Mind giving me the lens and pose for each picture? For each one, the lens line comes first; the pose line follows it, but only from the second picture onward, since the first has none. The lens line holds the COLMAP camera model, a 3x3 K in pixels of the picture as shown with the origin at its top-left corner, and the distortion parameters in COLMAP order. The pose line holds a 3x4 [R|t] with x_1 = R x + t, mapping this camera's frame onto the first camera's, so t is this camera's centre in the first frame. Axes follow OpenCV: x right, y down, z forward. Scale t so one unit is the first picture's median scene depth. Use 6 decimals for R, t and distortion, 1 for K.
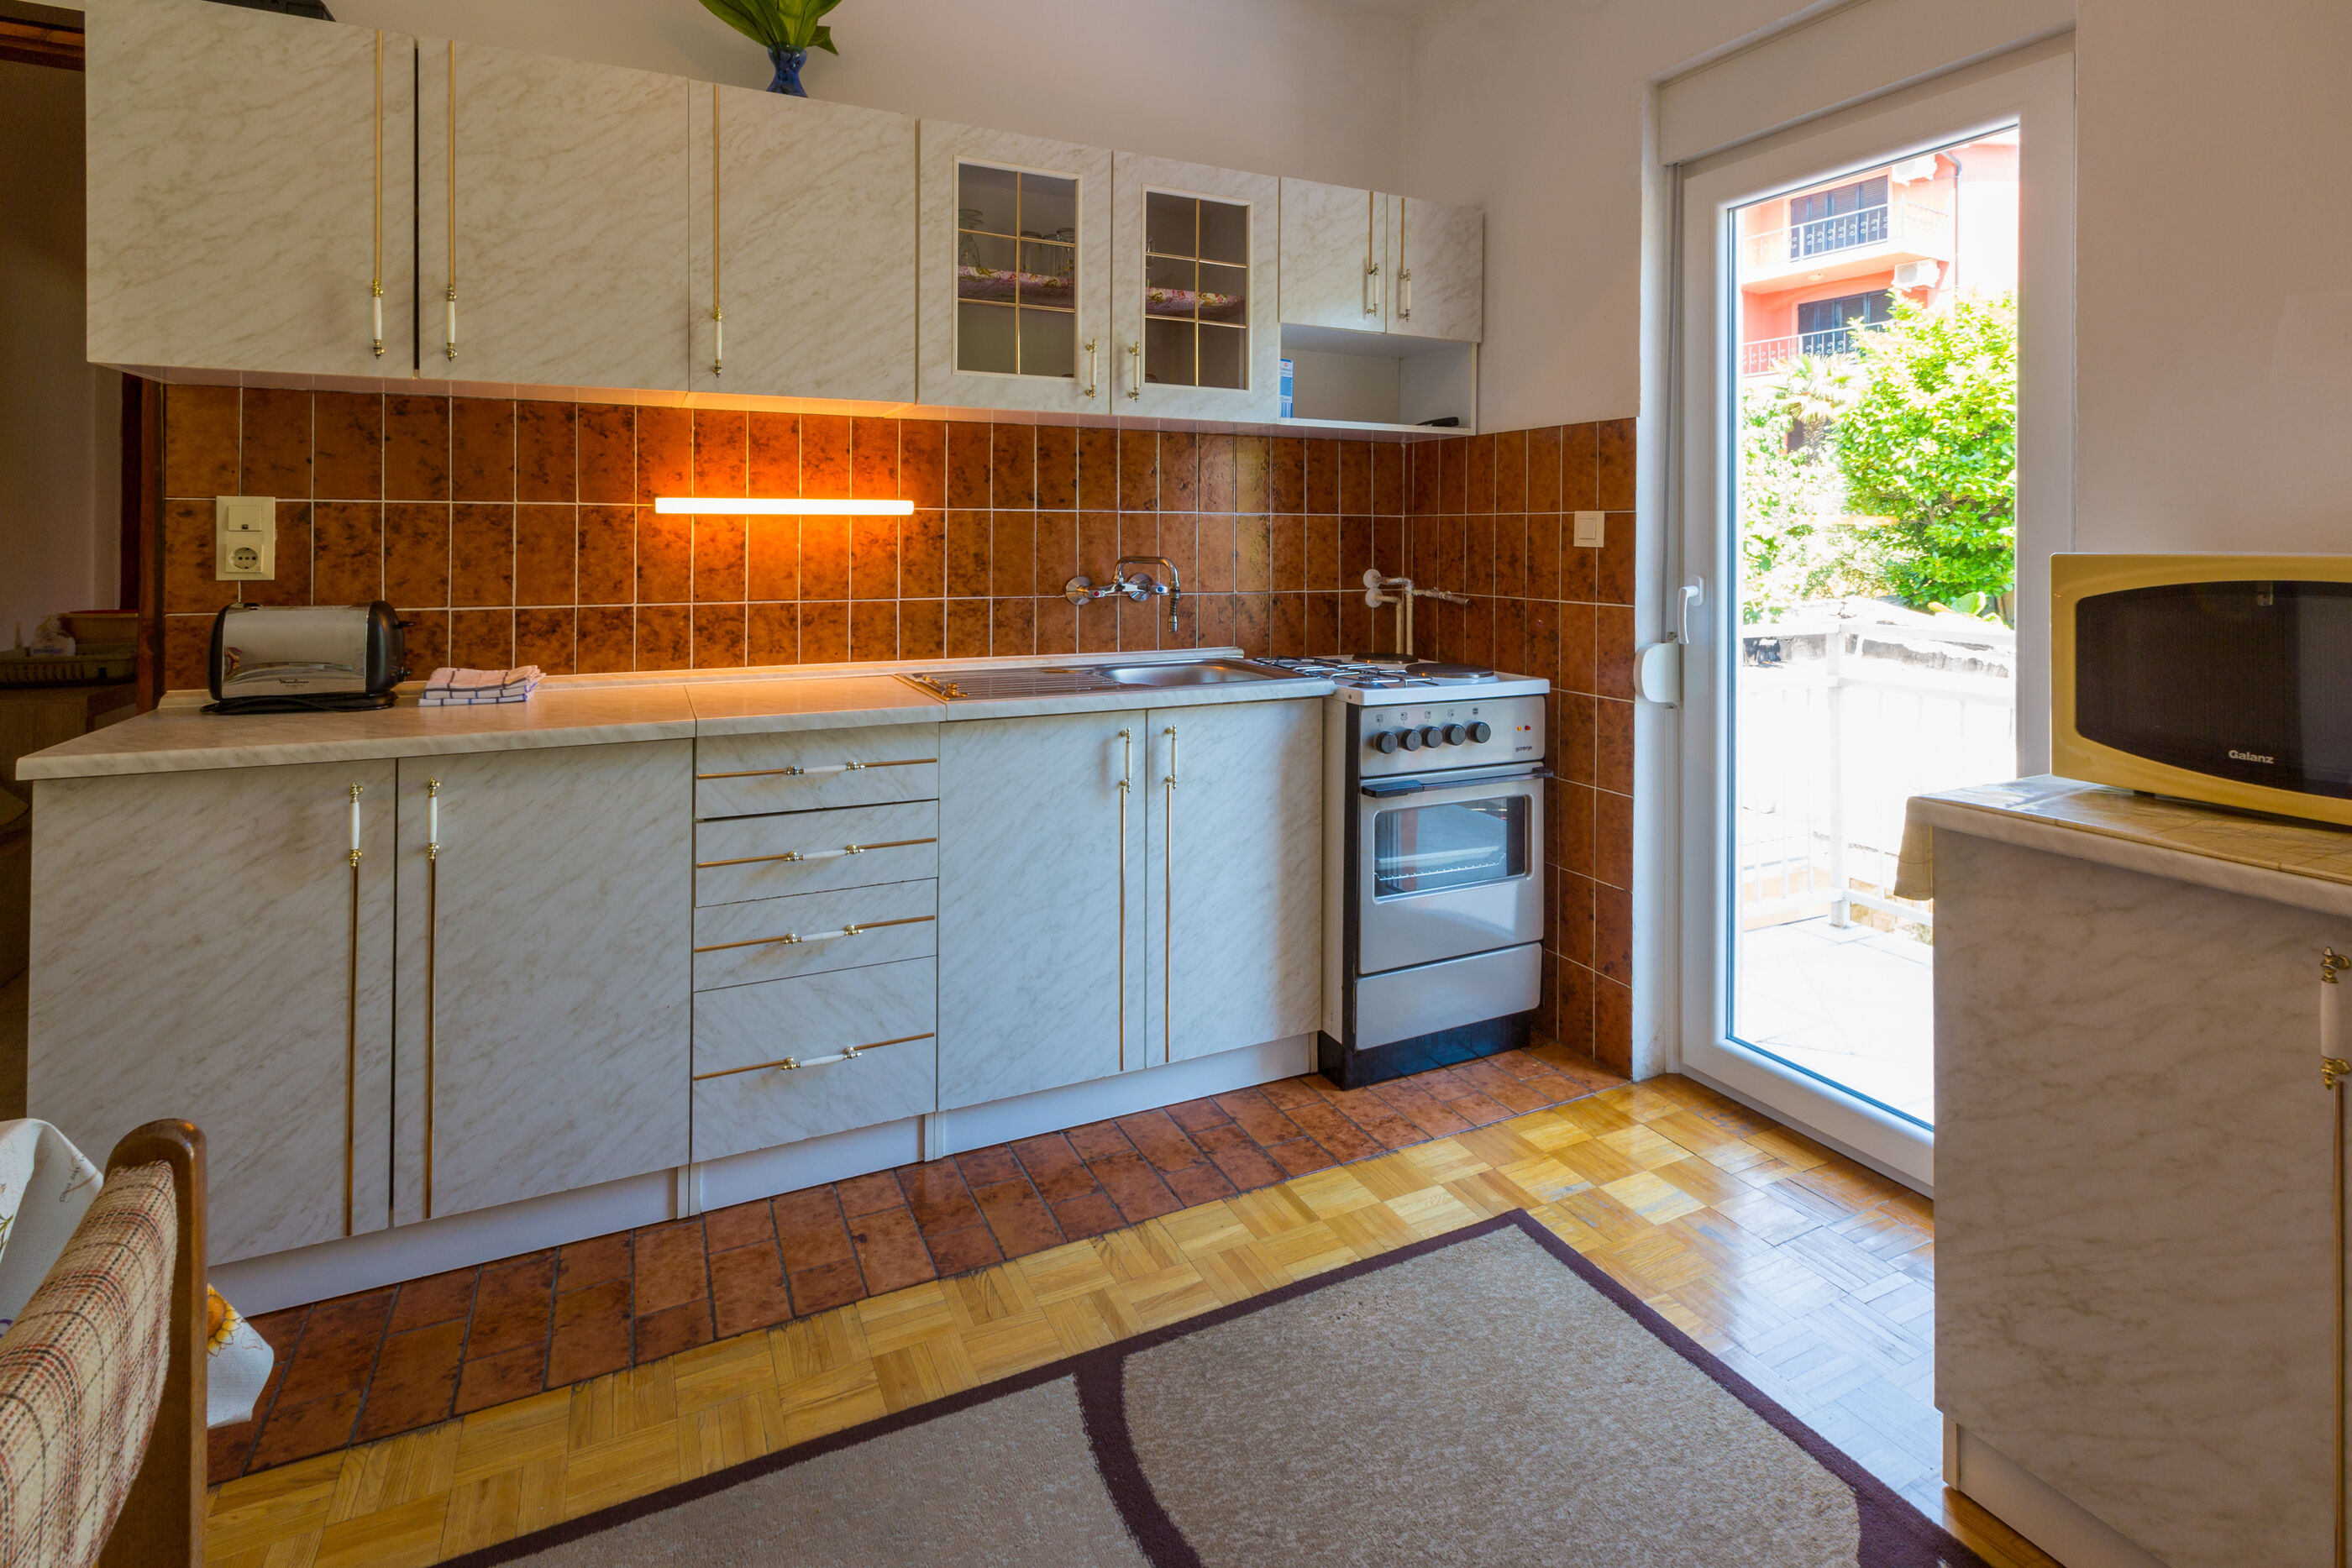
lens RADIAL K [[1085.2, 0, 1168.8], [0, 1085.2, 533.0], [0, 0, 1]] dist [0.002707, -0.000215]
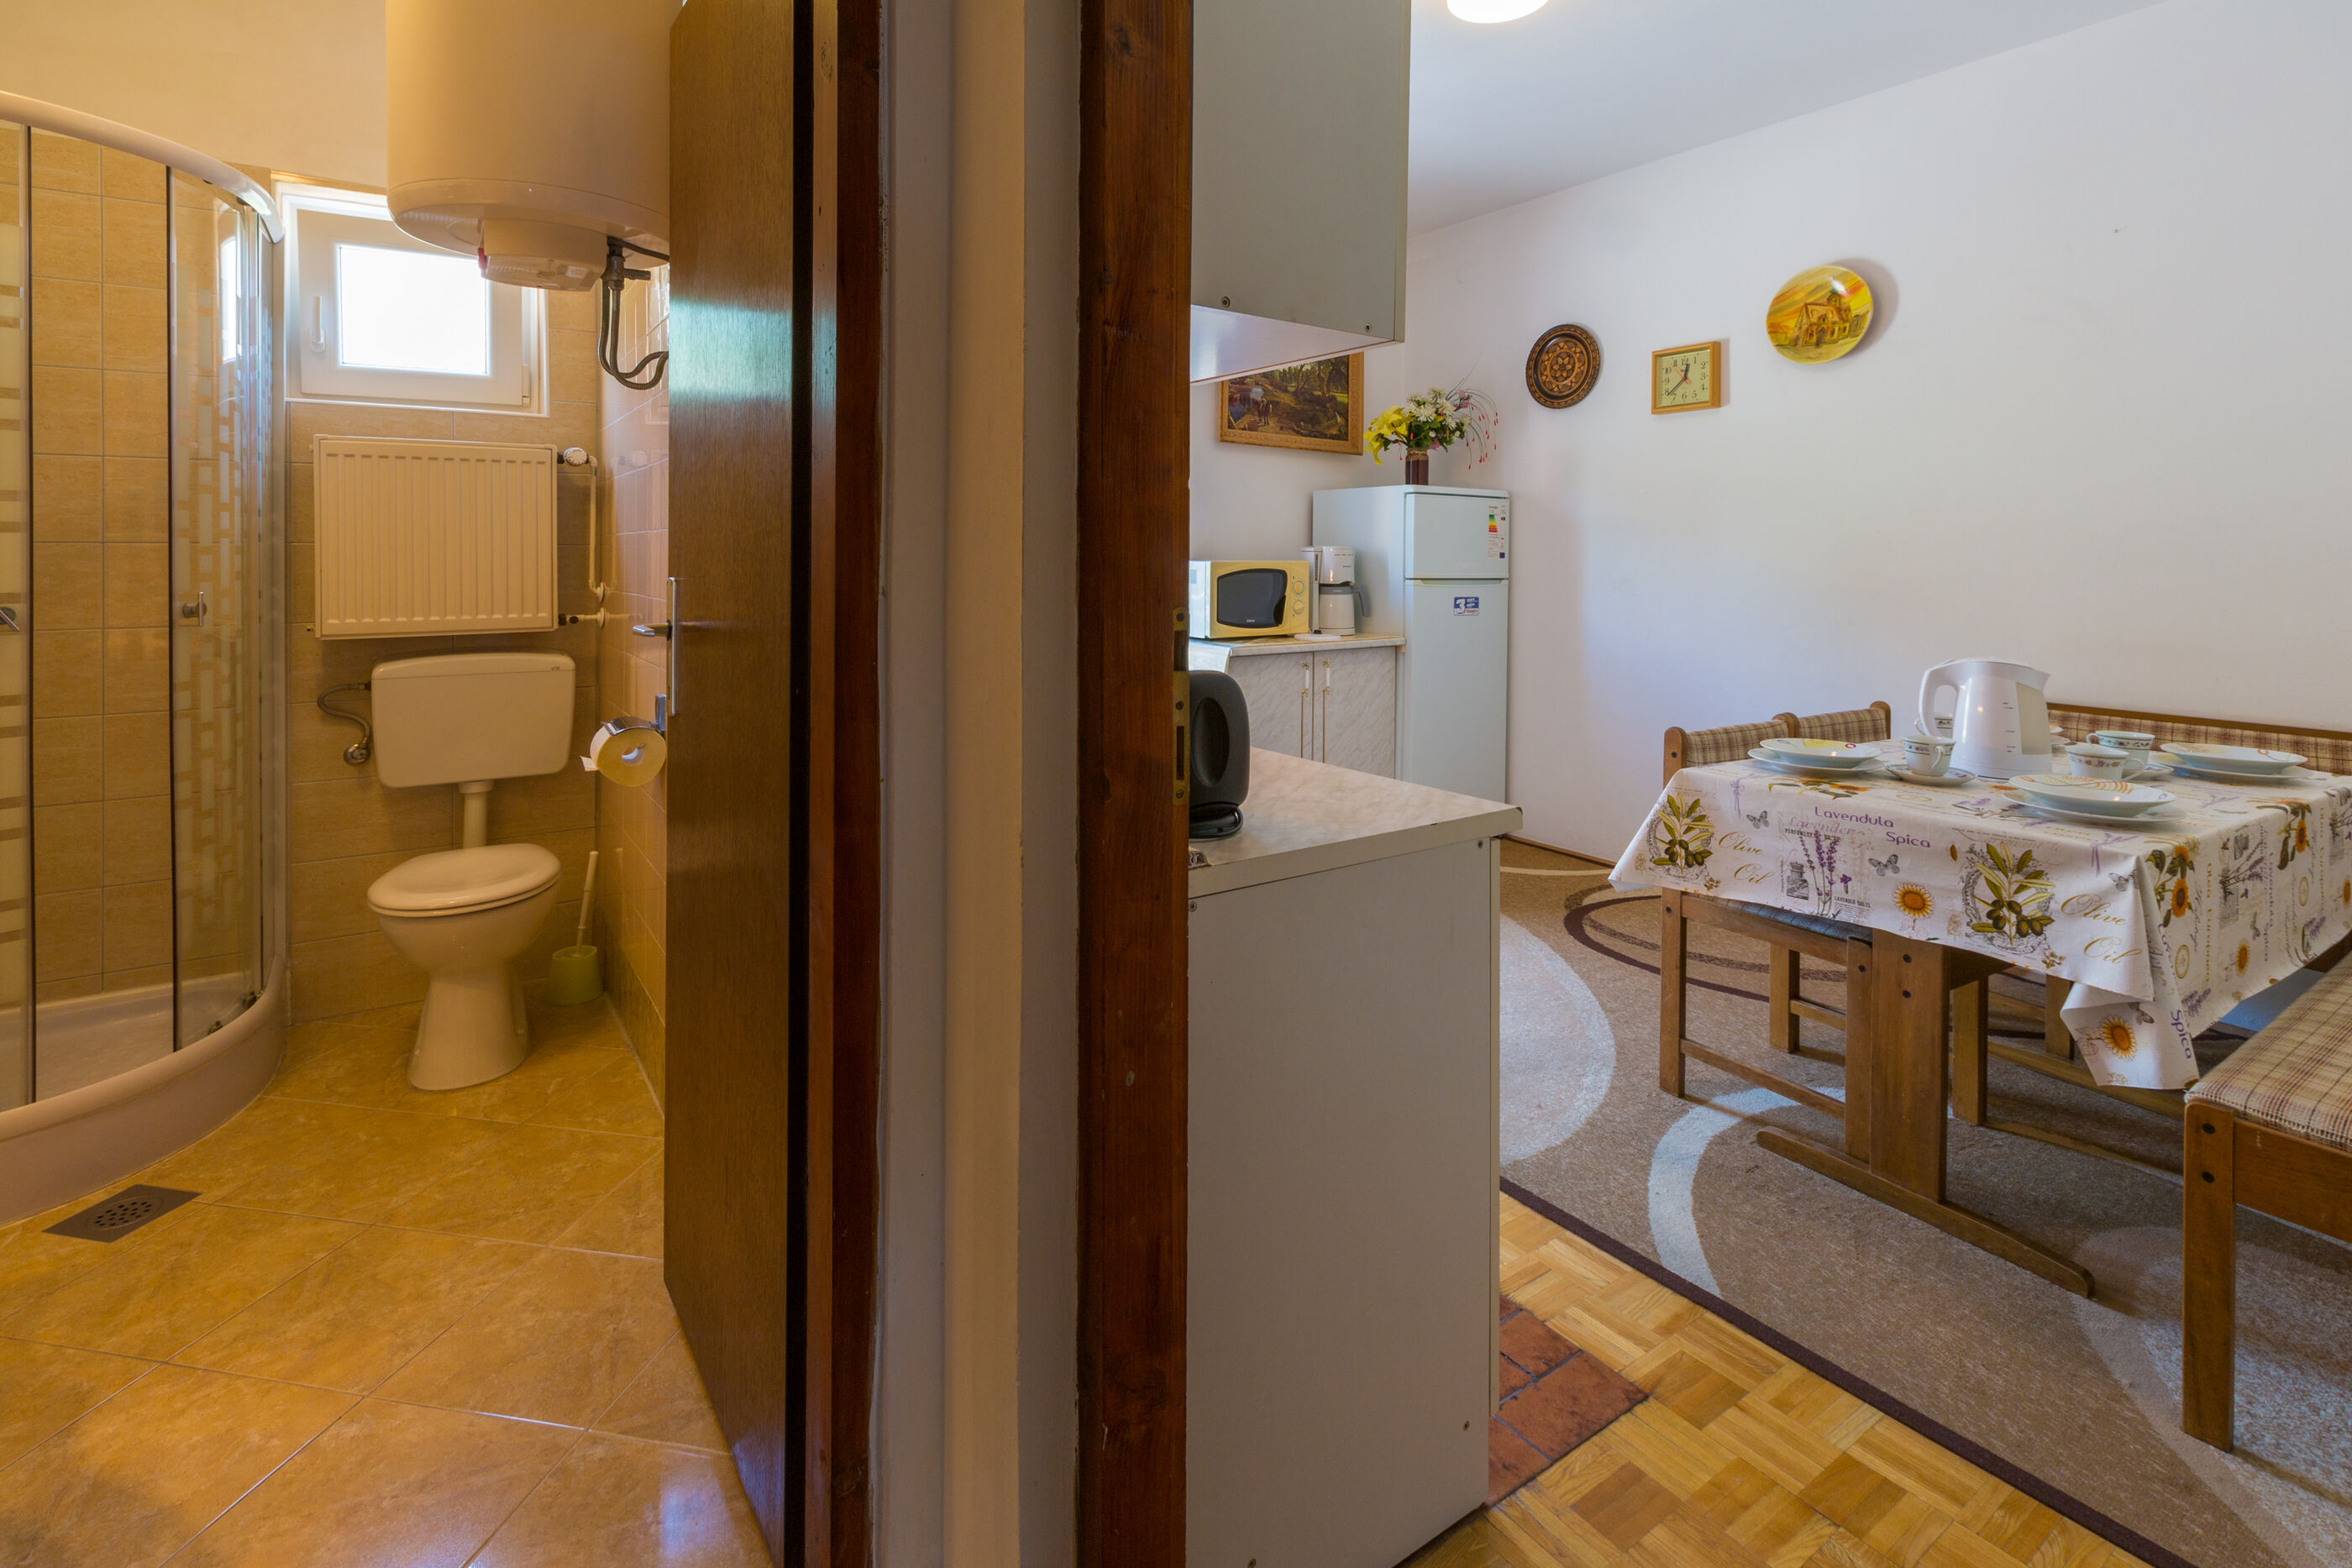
lens RADIAL K [[1064.2, 0, 1146.6], [0, 1064.2, 561.5], [0, 0, 1]] dist [0.004984, -0.000731]
pose [[-0.106061, -0.011620, 0.994292, -1.274802], [-0.009522, 0.999898, 0.010670, -0.005553], [-0.994314, -0.008336, -0.106161, 0.943564]]
